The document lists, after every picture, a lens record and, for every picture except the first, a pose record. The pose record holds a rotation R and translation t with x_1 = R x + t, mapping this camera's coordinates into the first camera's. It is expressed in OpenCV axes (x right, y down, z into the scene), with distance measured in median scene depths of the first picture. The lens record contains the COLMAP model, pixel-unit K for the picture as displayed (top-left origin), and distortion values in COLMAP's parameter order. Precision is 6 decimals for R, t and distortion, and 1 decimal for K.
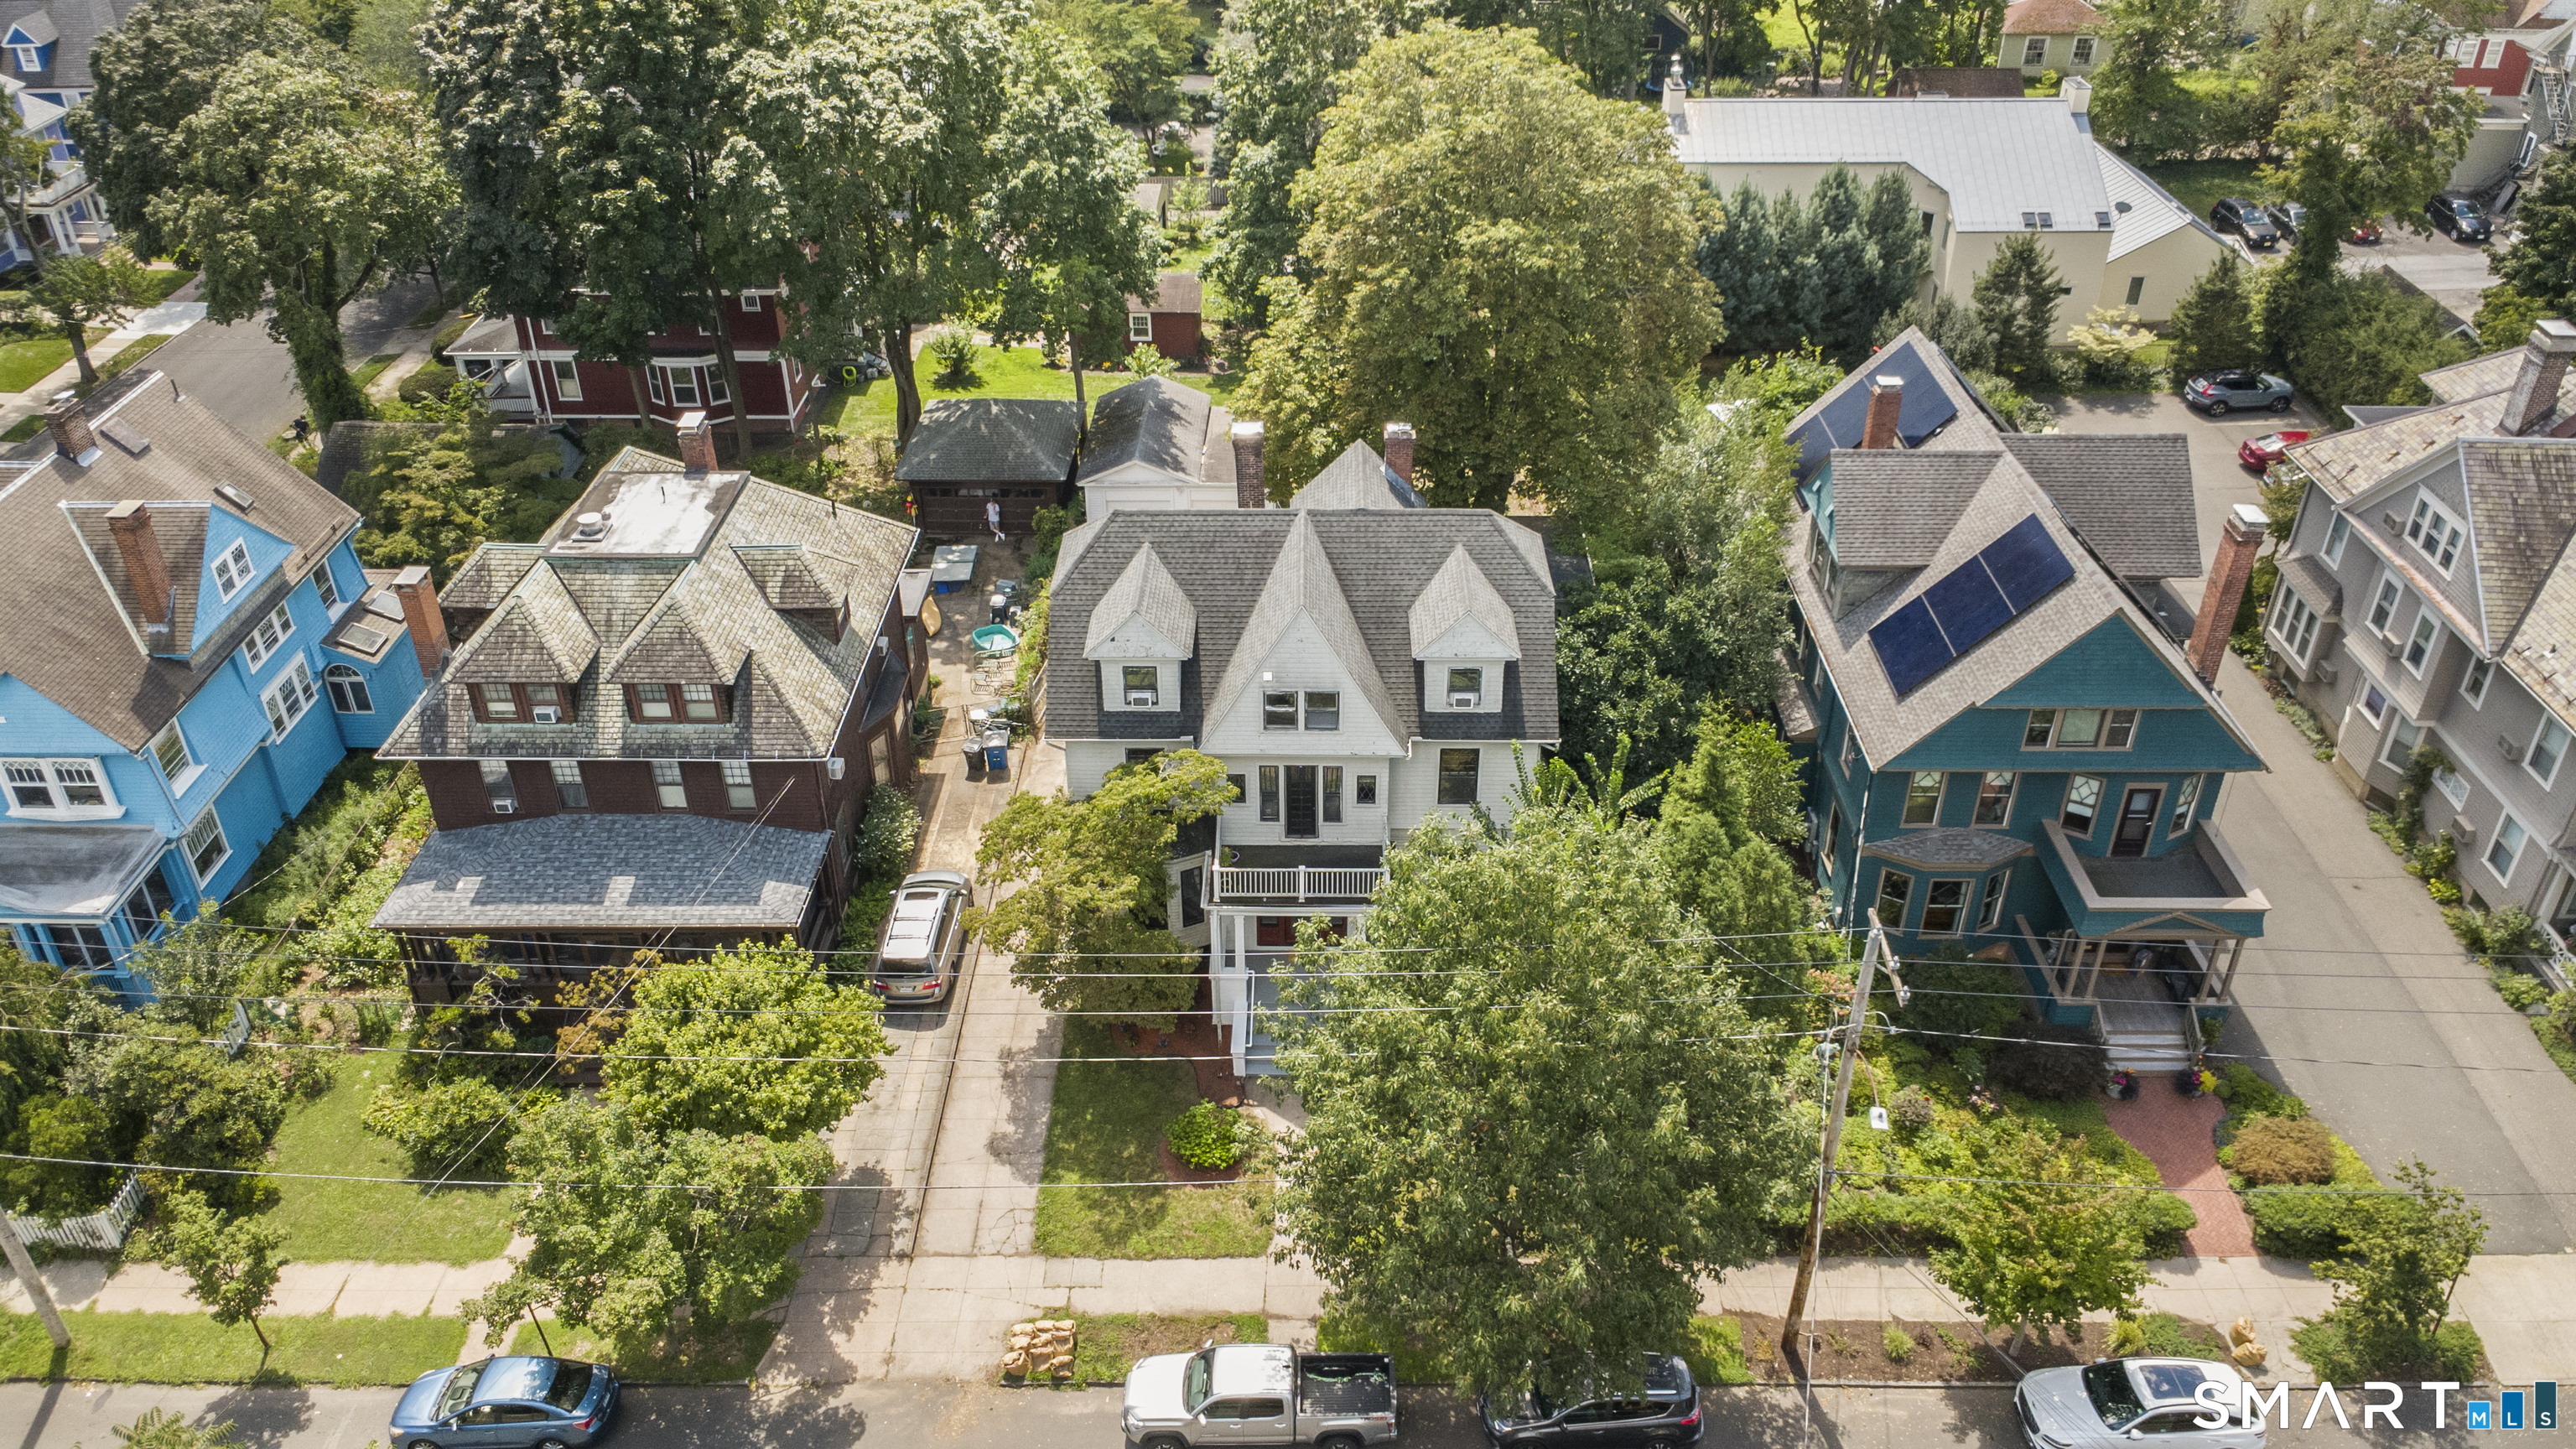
lens RADIAL K [[1815.0, 0, 1288.0], [0, 1815.0, 724.5], [0, 0, 1]] dist [-0.000469, 0.001981]
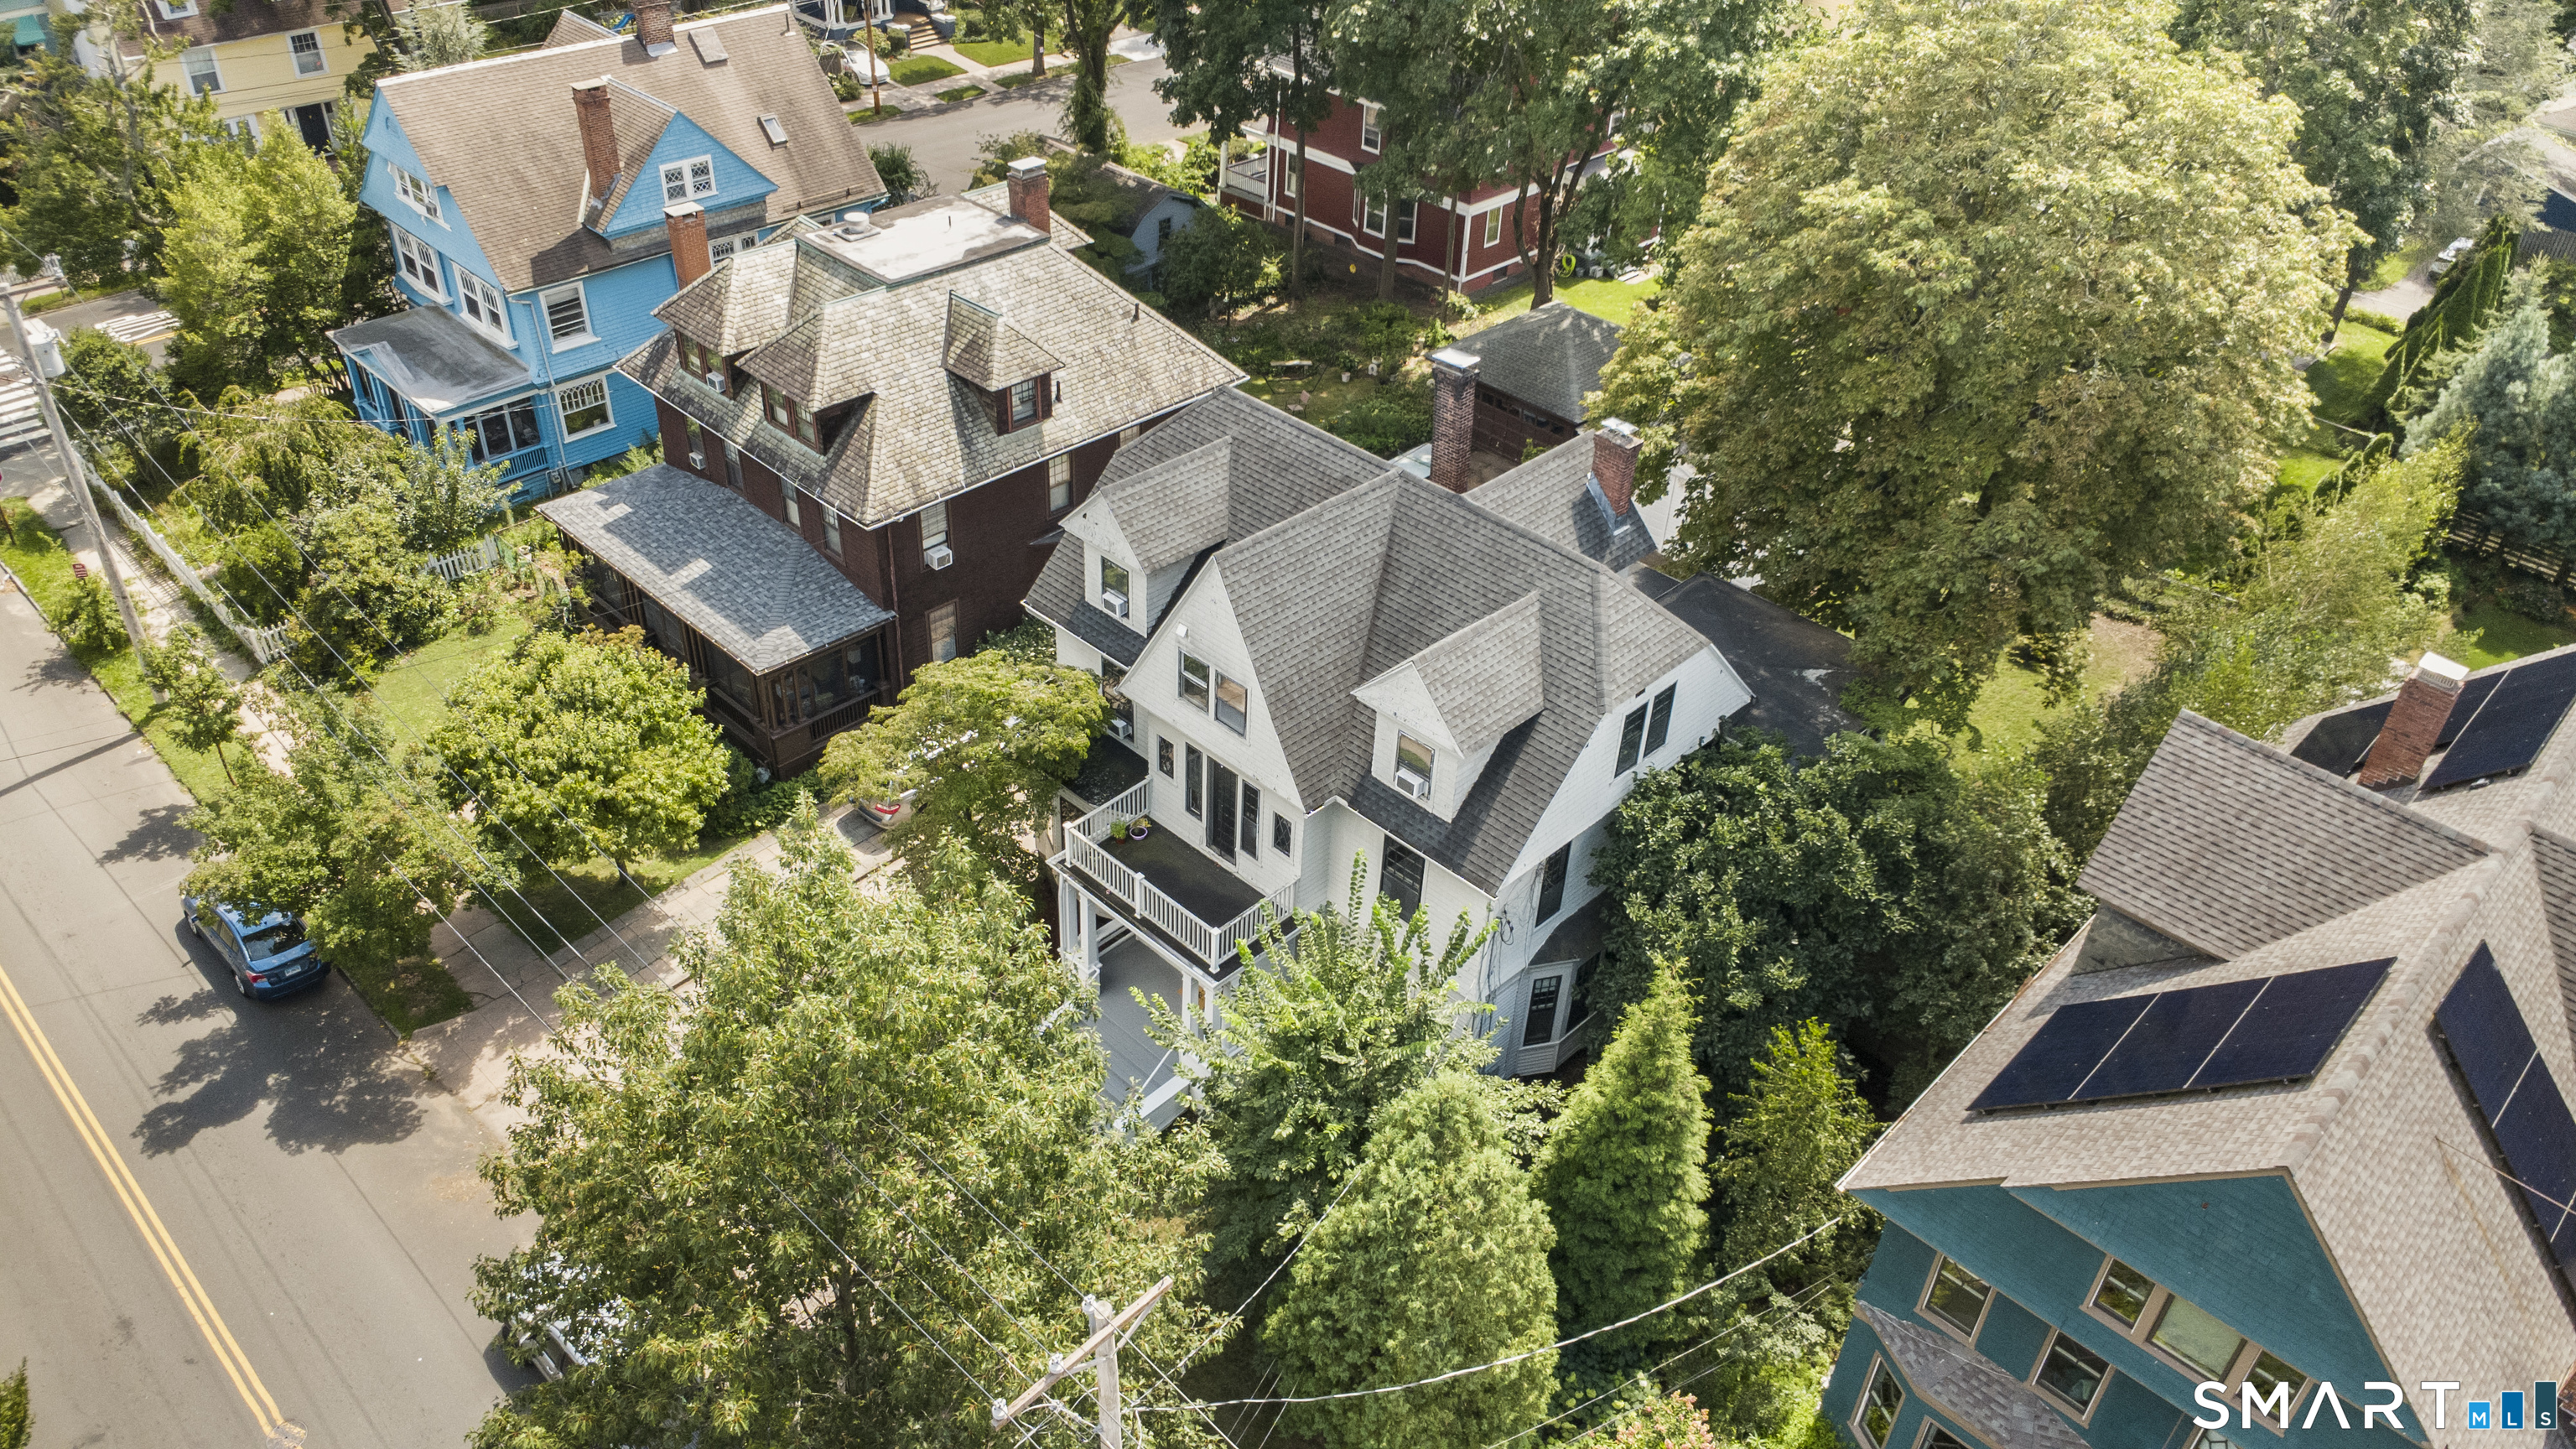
lens RADIAL K [[1815.0, 0, 1288.0], [0, 1815.0, 724.5], [0, 0, 1]] dist [-0.000469, 0.001981]
pose [[0.722270, 0.433866, -0.538596, 0.425923], [-0.422947, 0.893251, 0.152377, -0.119326], [0.547213, 0.117740, 0.828671, 0.361069]]
